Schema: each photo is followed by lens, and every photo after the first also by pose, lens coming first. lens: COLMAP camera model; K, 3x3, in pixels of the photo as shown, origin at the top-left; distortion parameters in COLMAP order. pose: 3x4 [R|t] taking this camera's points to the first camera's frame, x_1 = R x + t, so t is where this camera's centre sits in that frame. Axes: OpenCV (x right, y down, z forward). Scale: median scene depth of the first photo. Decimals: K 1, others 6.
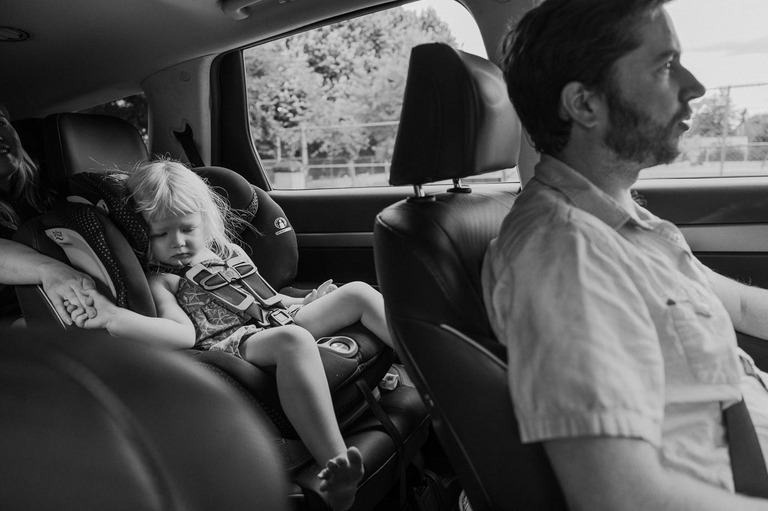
lens RADIAL K [[514.1, 0, 383.6], [0, 514.1, 241.6], [0, 0, 1]] dist [-0.032835, -0.000569]
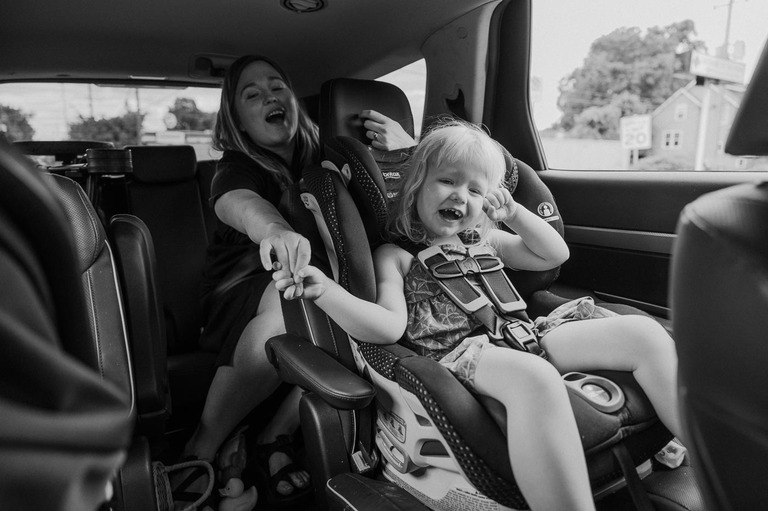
lens RADIAL K [[514.1, 0, 383.6], [0, 514.1, 241.6], [0, 0, 1]] dist [-0.032835, -0.000569]
pose [[0.842104, 0.132679, -0.522741, 0.004829], [-0.127270, 0.990780, 0.046448, 0.008894], [0.524084, 0.027415, 0.851225, 0.253578]]
